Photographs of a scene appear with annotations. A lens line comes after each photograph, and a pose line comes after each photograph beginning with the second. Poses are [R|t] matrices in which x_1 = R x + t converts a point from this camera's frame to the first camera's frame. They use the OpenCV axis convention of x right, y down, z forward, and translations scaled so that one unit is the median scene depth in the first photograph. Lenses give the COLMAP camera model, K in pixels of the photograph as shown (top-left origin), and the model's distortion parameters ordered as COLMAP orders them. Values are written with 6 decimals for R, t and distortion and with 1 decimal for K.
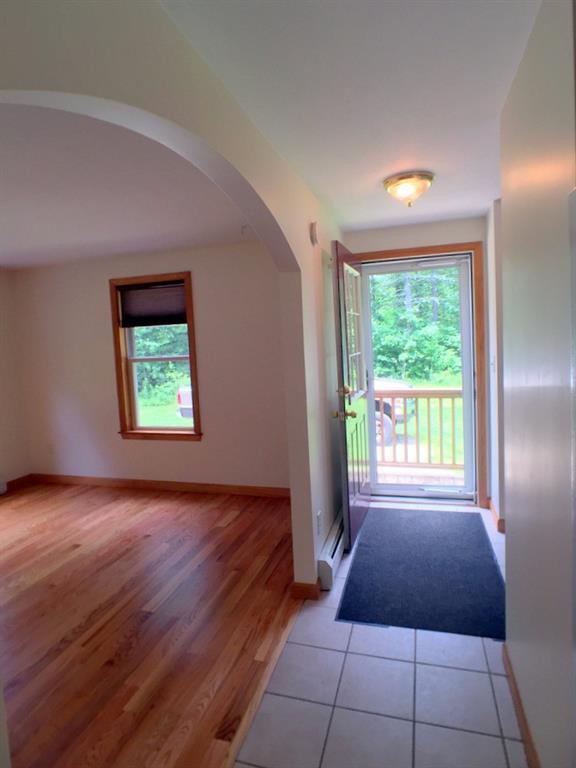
lens RADIAL K [[429.5, 0, 288.5], [0, 429.5, 377.0], [0, 0, 1]] dist [-0.033022, 0.017697]
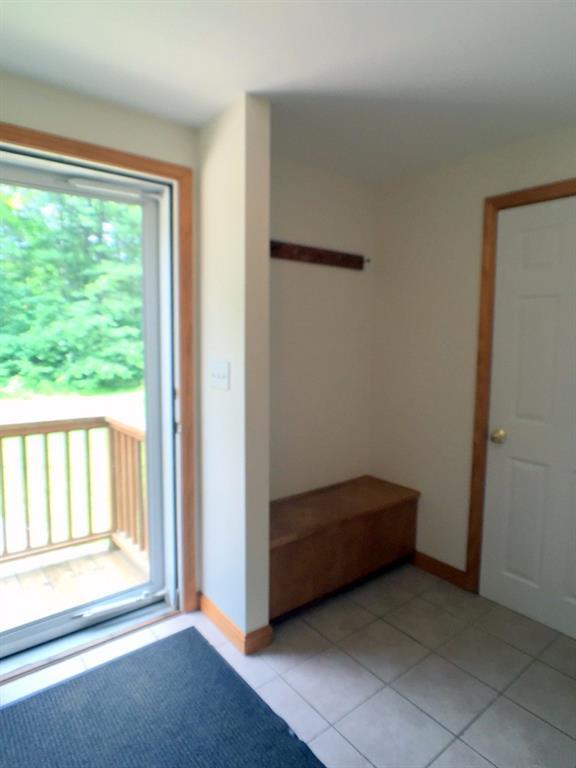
lens RADIAL K [[448.2, 0, 289.8], [0, 448.2, 369.3], [0, 0, 1]] dist [-0.041011, 0.000067]
pose [[0.549580, -0.005510, 0.835423, 0.009092], [0.032120, 0.999378, -0.014538, -0.021059], [-0.834824, 0.034824, 0.549415, 0.441546]]
